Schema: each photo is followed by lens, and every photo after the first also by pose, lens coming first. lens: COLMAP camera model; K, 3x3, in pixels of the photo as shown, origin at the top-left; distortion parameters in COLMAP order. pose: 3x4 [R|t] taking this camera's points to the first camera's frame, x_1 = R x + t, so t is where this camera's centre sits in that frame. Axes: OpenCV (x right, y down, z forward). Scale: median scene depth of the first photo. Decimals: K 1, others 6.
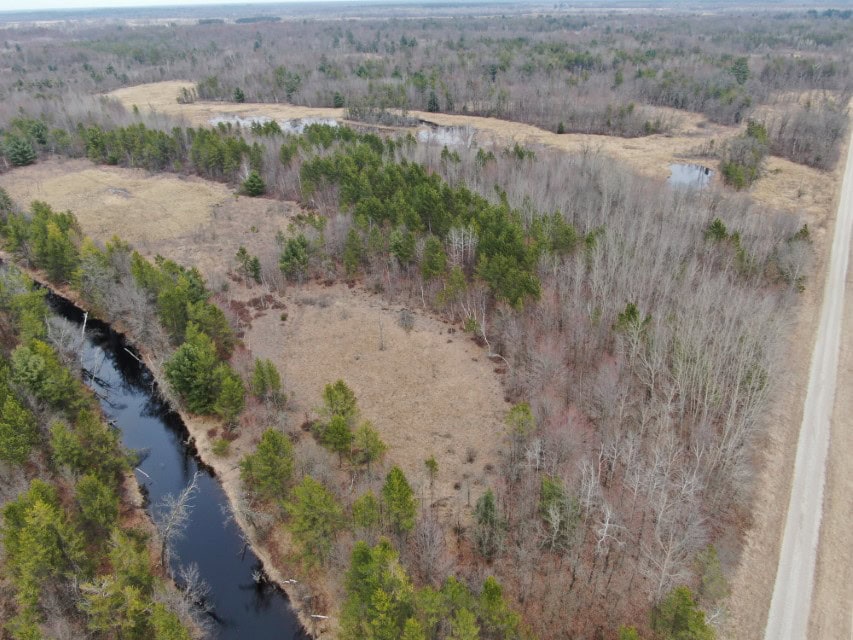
lens RADIAL K [[612.1, 0, 426.5], [0, 612.1, 320.0], [0, 0, 1]] dist [-0.016880, 0.000699]
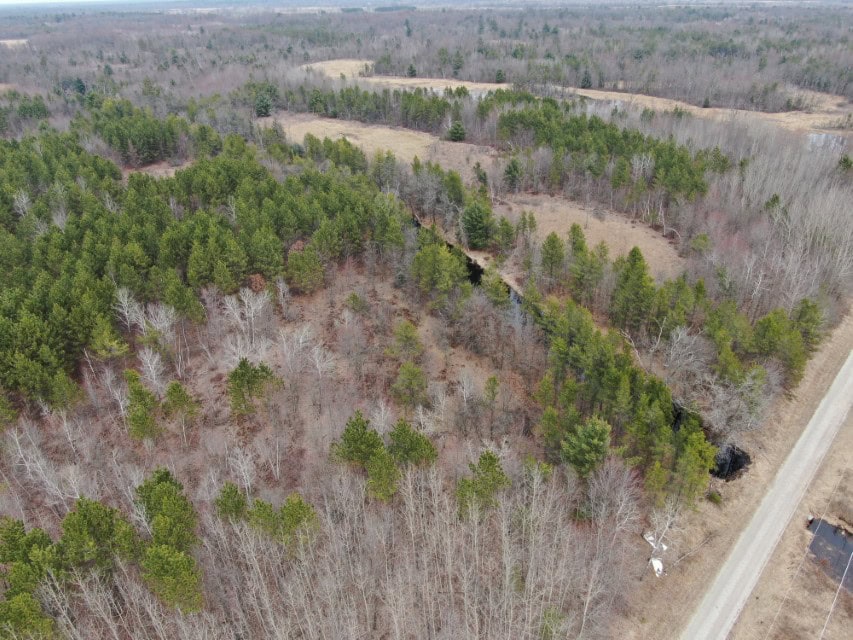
lens RADIAL K [[612.1, 0, 426.5], [0, 612.1, 320.0], [0, 0, 1]] dist [-0.016880, 0.000699]
pose [[0.984065, 0.085056, -0.156144, -0.059007], [-0.083169, 0.996362, 0.018595, 0.079539], [0.157157, -0.005312, 0.987559, -0.144301]]
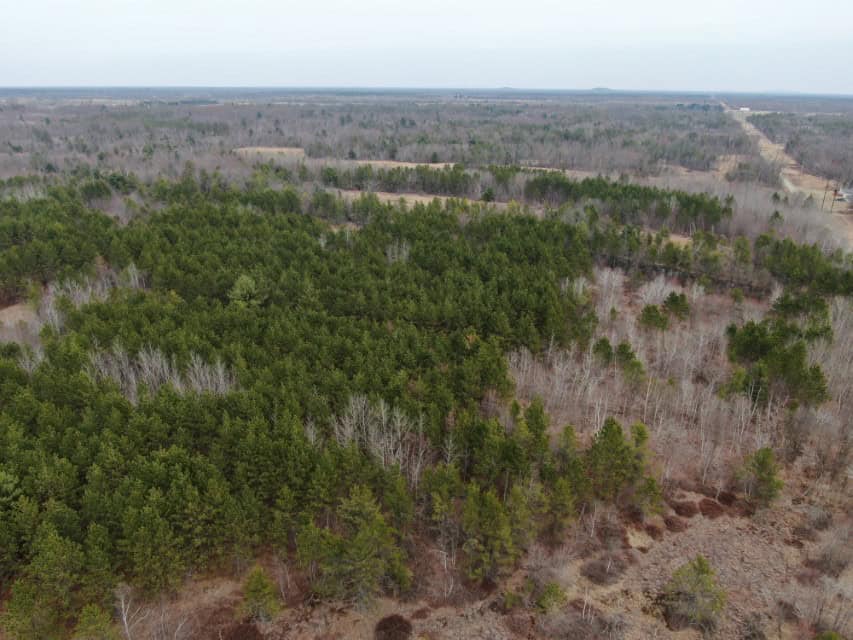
lens RADIAL K [[612.1, 0, 426.5], [0, 612.1, 320.0], [0, 0, 1]] dist [-0.016880, 0.000699]
pose [[0.983276, -0.039422, 0.177803, -0.403416], [0.060932, 0.991239, -0.117185, 0.162826], [-0.171626, 0.126059, 0.977064, -0.304457]]
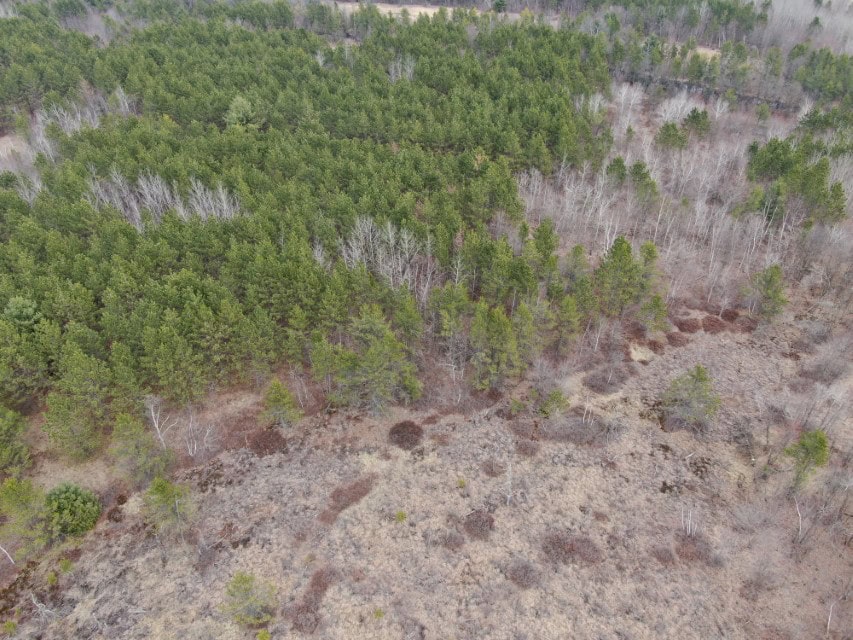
lens RADIAL K [[612.1, 0, 426.5], [0, 612.1, 320.0], [0, 0, 1]] dist [-0.016880, 0.000699]
pose [[0.984340, -0.097463, 0.146884, -0.403268], [0.075870, 0.986364, 0.146050, 0.168688], [-0.159115, -0.132619, 0.978312, -0.301710]]
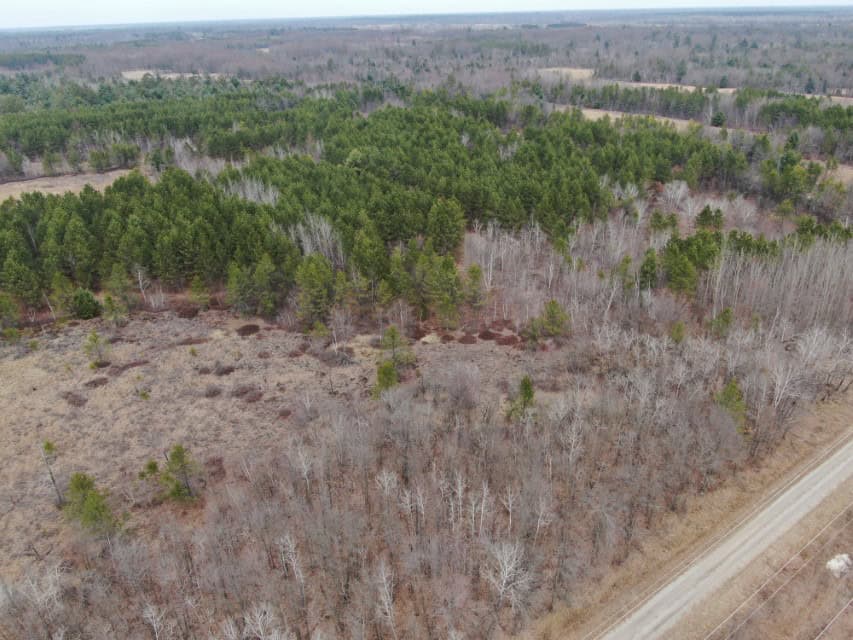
lens RADIAL K [[612.1, 0, 426.5], [0, 612.1, 320.0], [0, 0, 1]] dist [-0.016880, 0.000699]
pose [[0.922939, 0.170294, -0.345231, -0.182790], [-0.174012, 0.984531, 0.020441, 0.206877], [0.343372, 0.041209, 0.938295, -0.381779]]
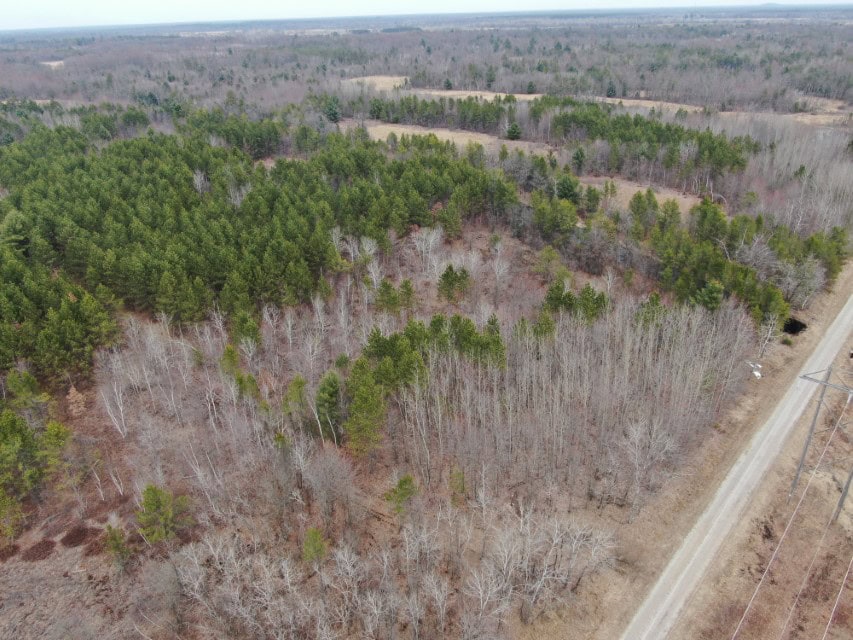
lens RADIAL K [[612.1, 0, 426.5], [0, 612.1, 320.0], [0, 0, 1]] dist [-0.016880, 0.000699]
pose [[0.985582, 0.068386, -0.154765, -0.121585], [-0.070779, 0.997442, -0.009998, 0.138326], [0.153686, 0.020808, 0.987901, -0.255628]]
